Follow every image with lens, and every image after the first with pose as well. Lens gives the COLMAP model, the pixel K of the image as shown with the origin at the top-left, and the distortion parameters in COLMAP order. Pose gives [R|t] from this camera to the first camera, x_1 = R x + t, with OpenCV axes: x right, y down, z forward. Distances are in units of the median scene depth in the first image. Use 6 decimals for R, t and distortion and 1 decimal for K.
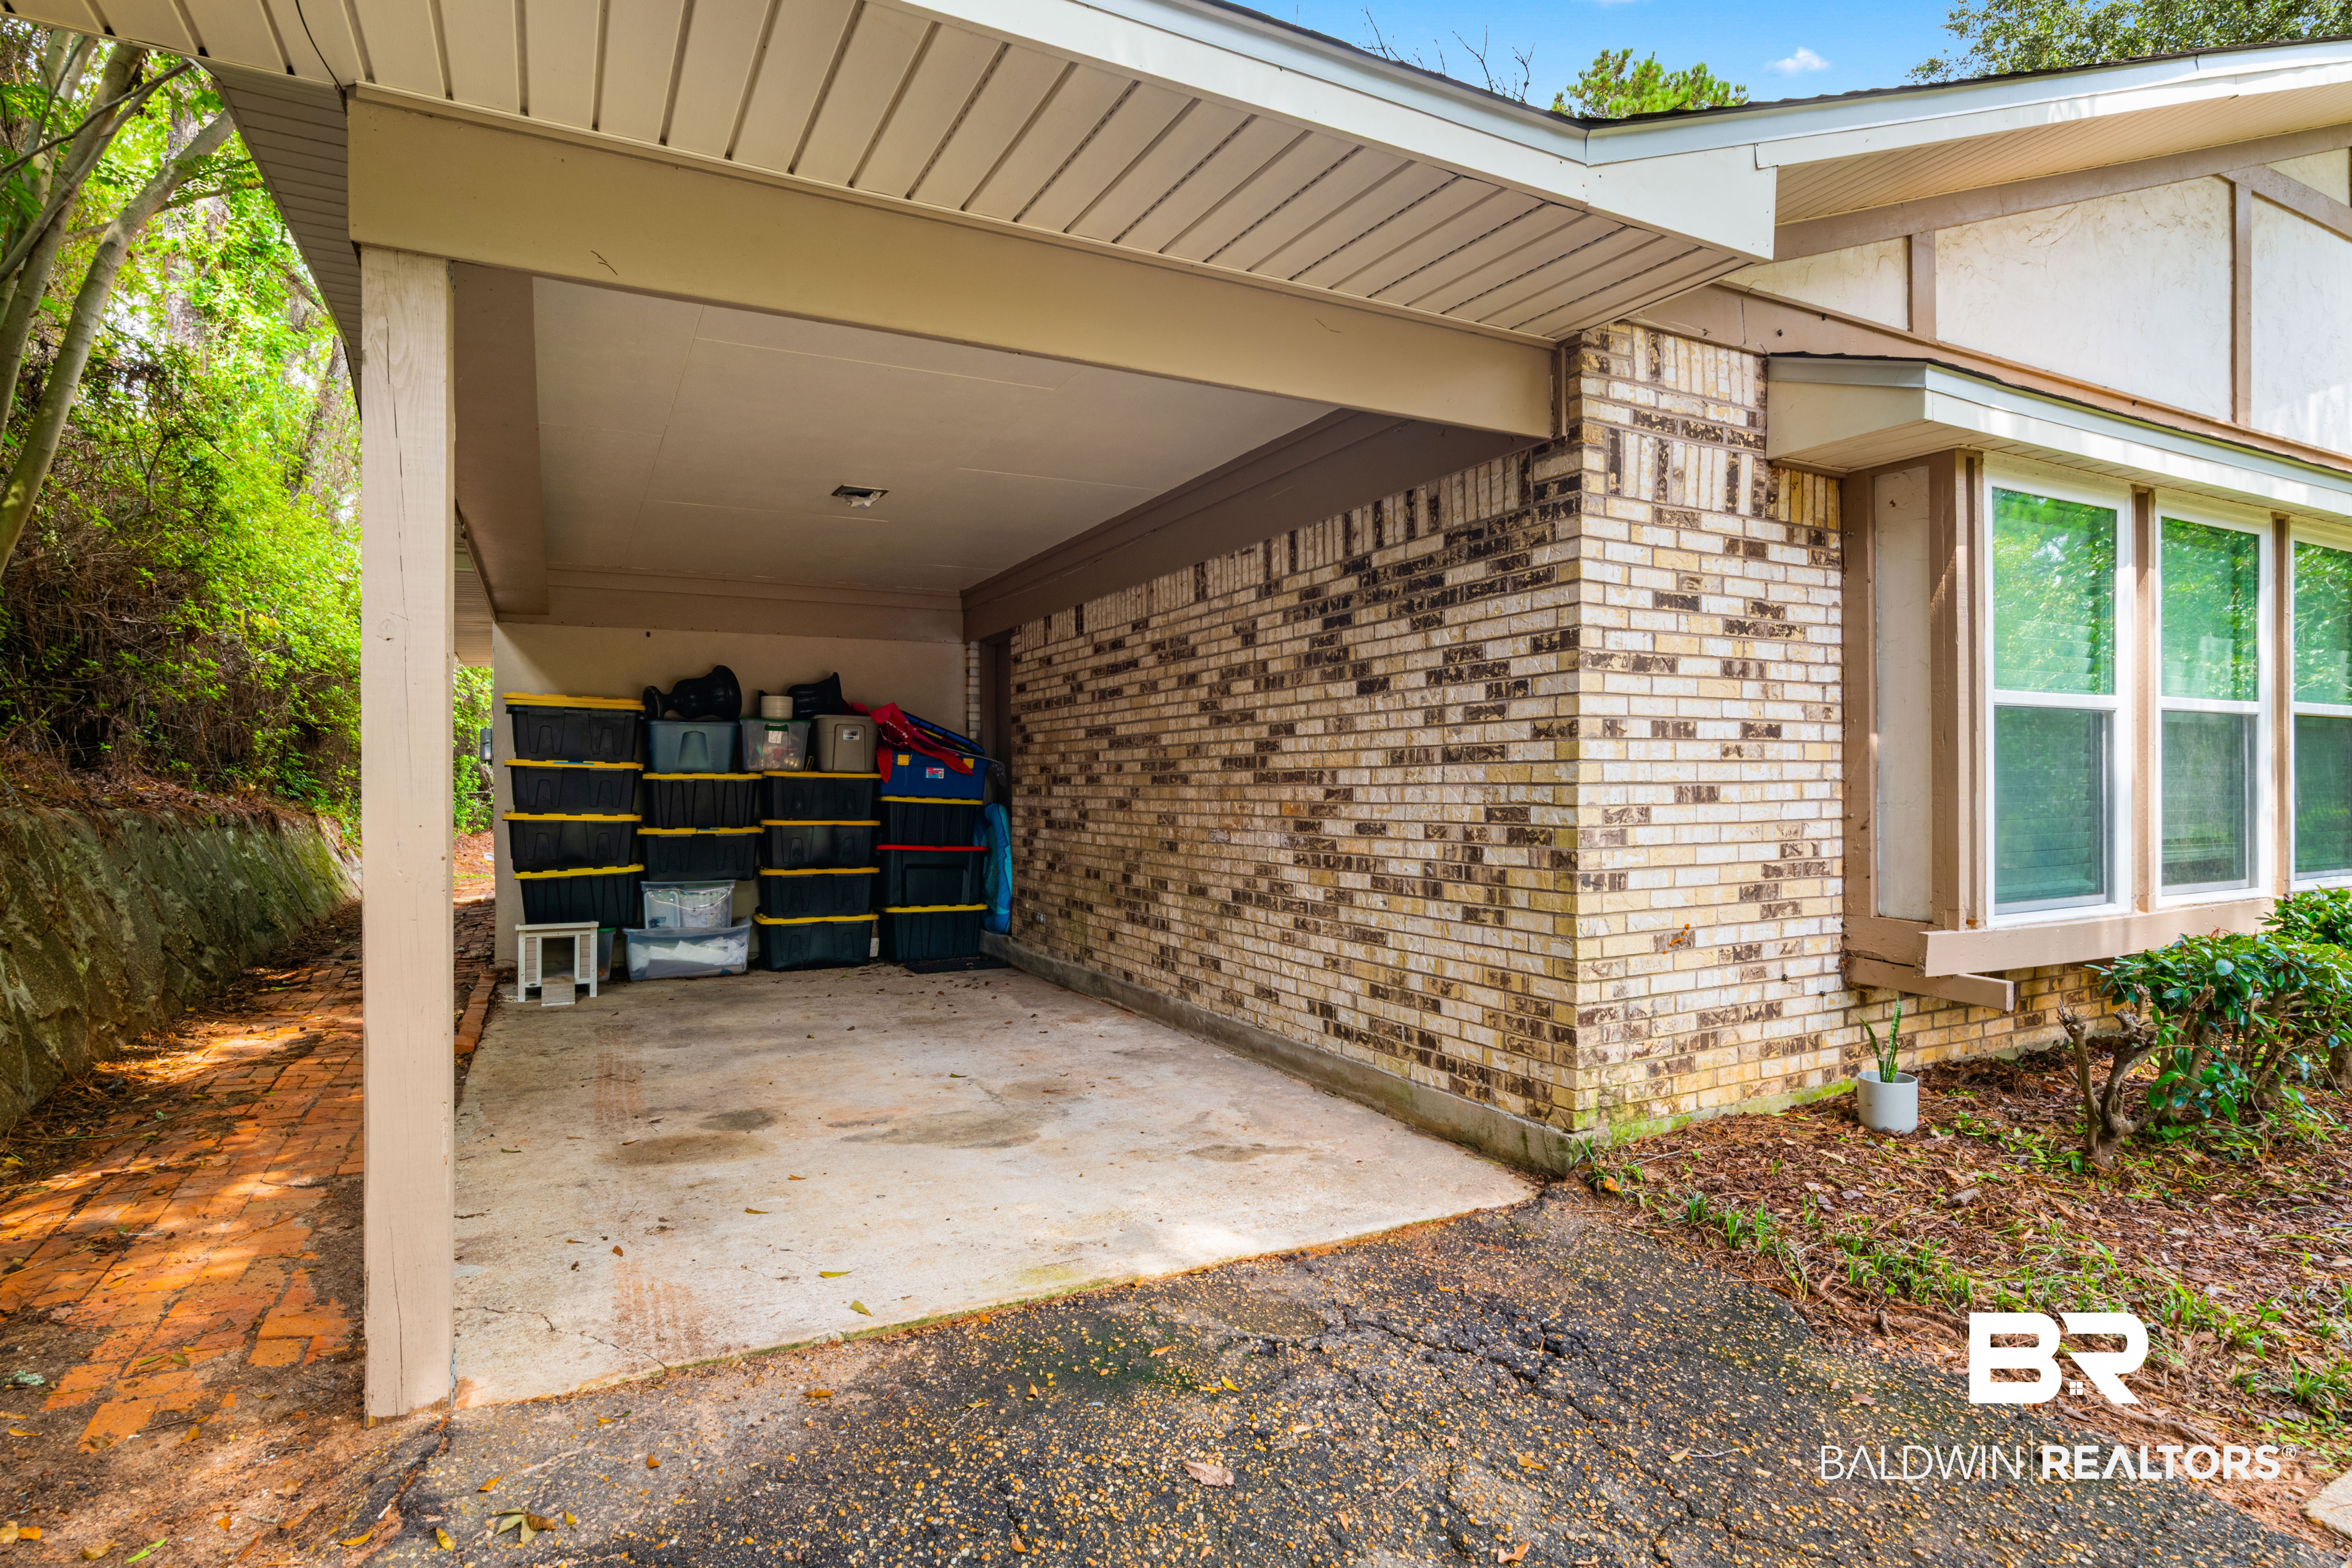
lens RADIAL K [[1207.6, 0, 1165.1], [0, 1207.6, 764.8], [0, 0, 1]] dist [-0.034384, -0.000290]
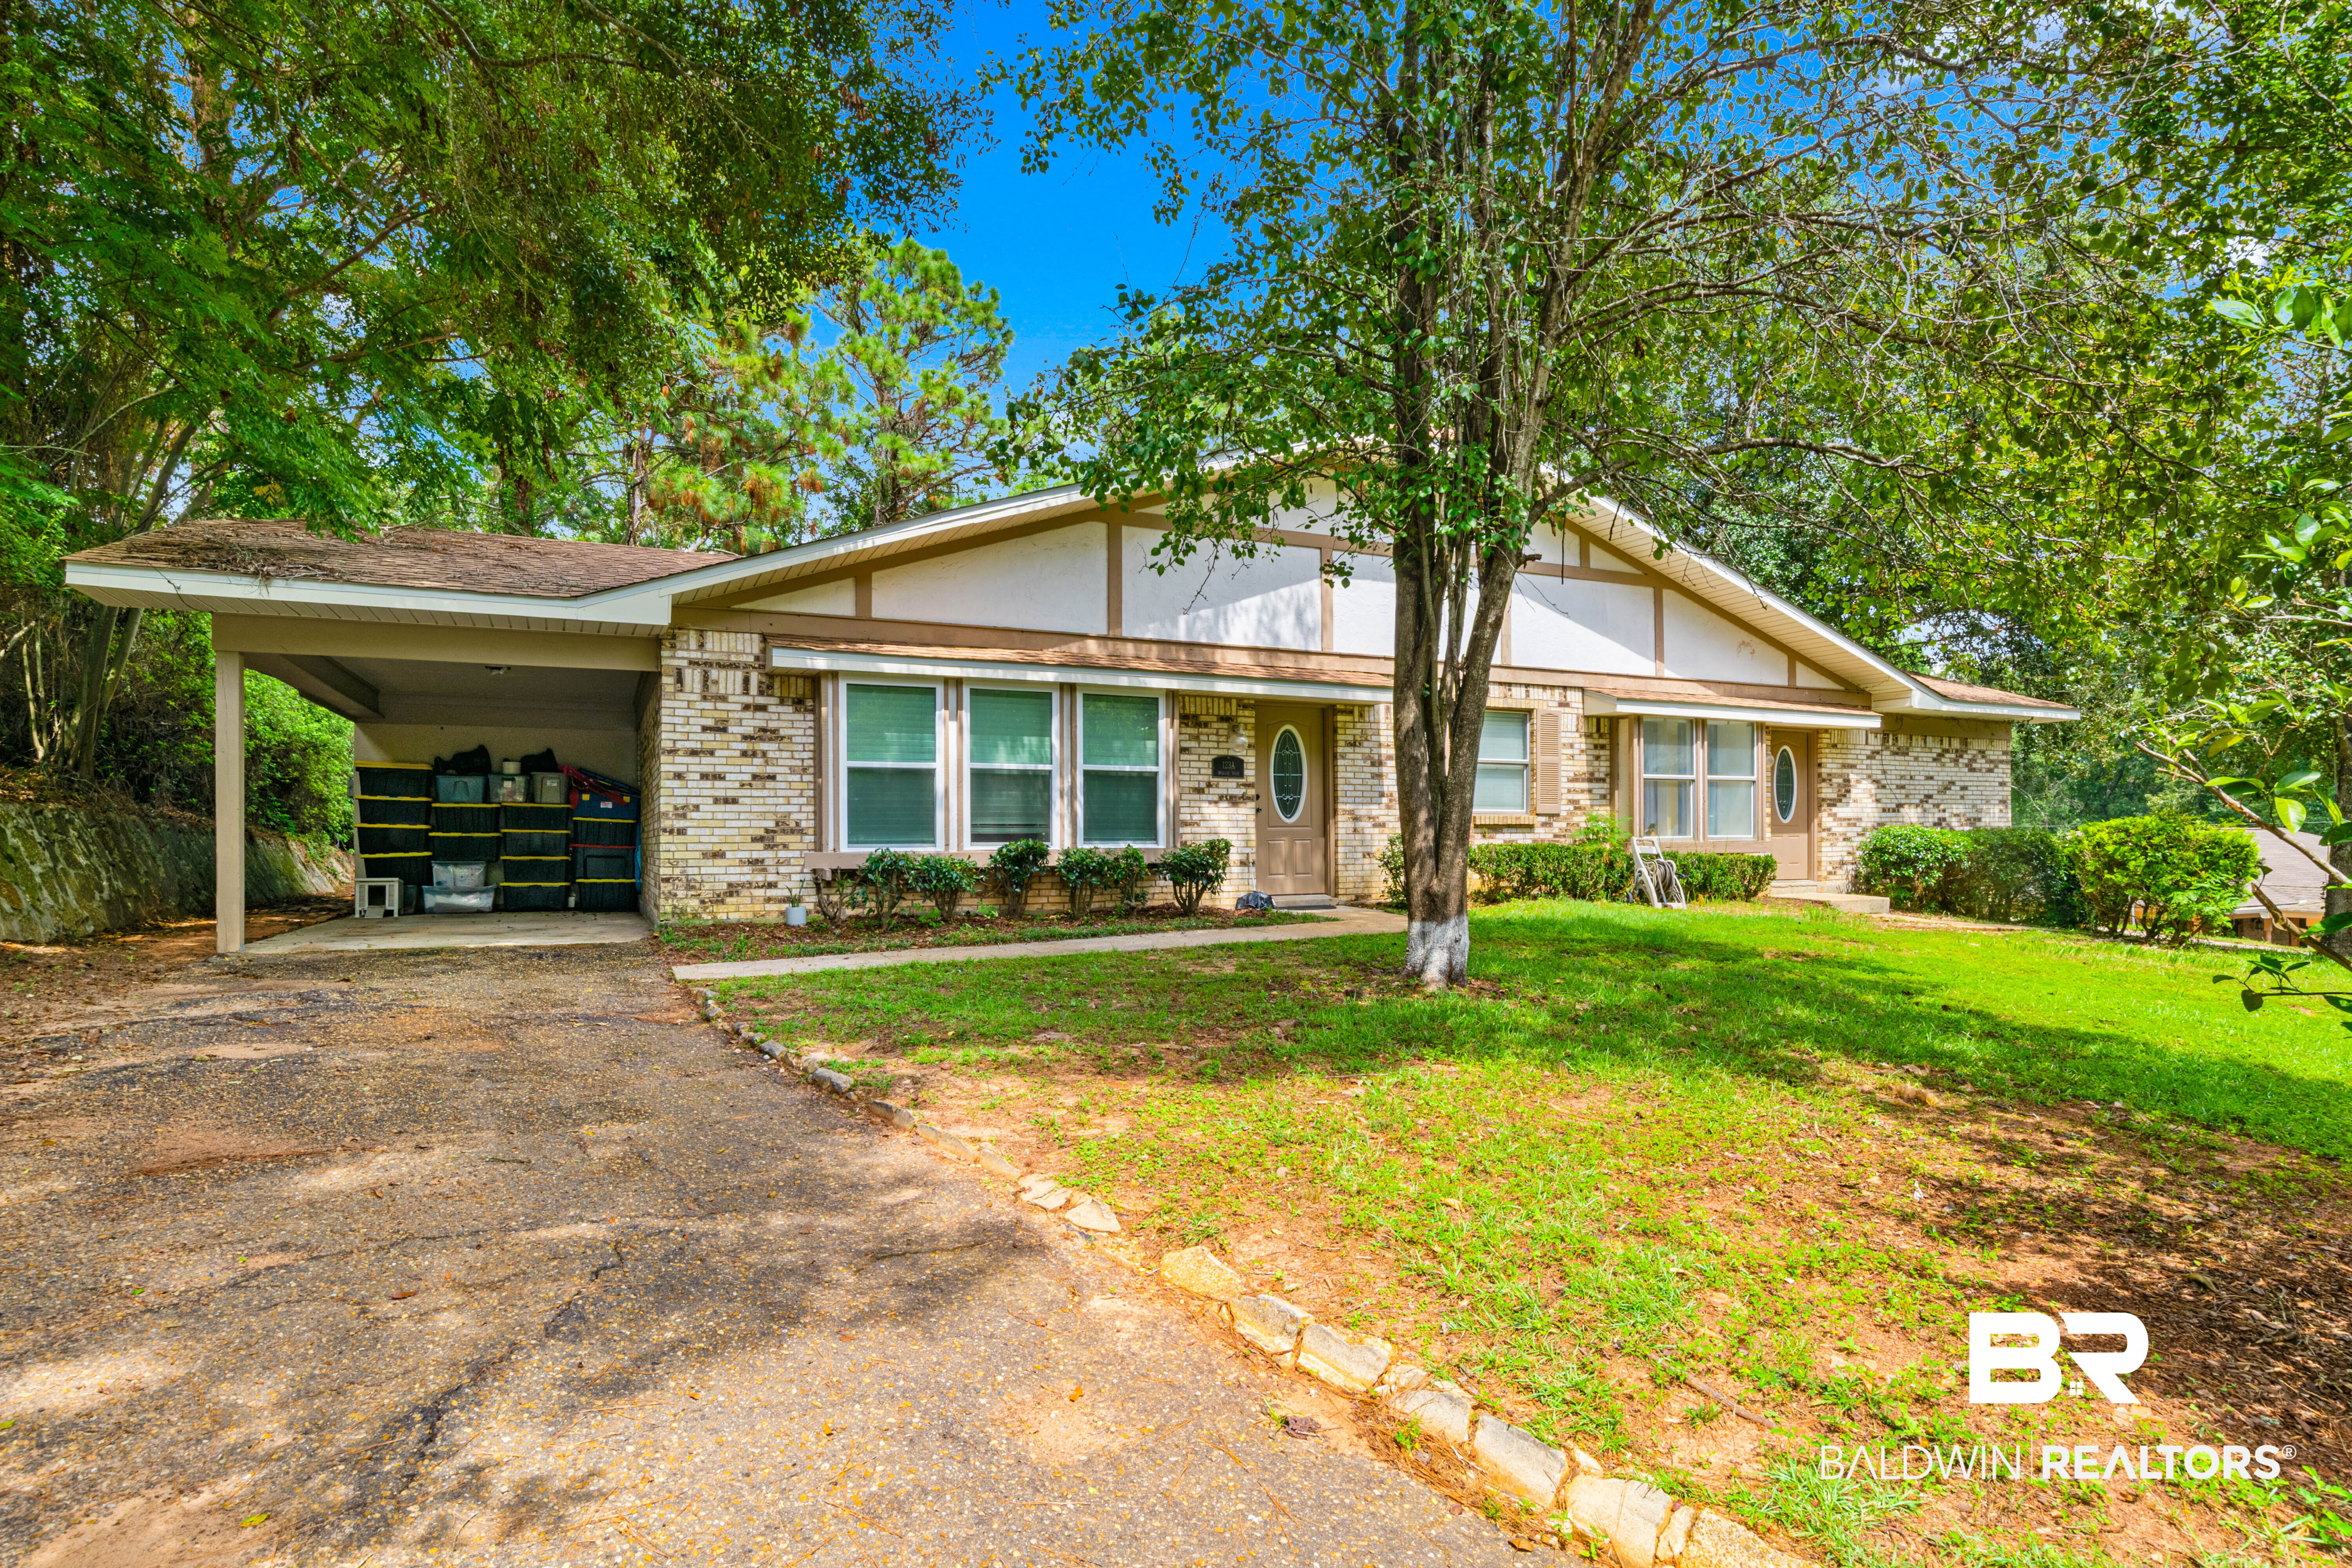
lens RADIAL K [[1207.6, 0, 1191.9], [0, 1207.6, 821.6], [0, 0, 1]] dist [-0.034384, -0.000290]
pose [[0.999967, -0.001169, -0.008097, 1.460545], [0.001169, 0.999999, -0.000009, 0.069924], [0.008097, -0.000001, 0.999967, -1.623952]]
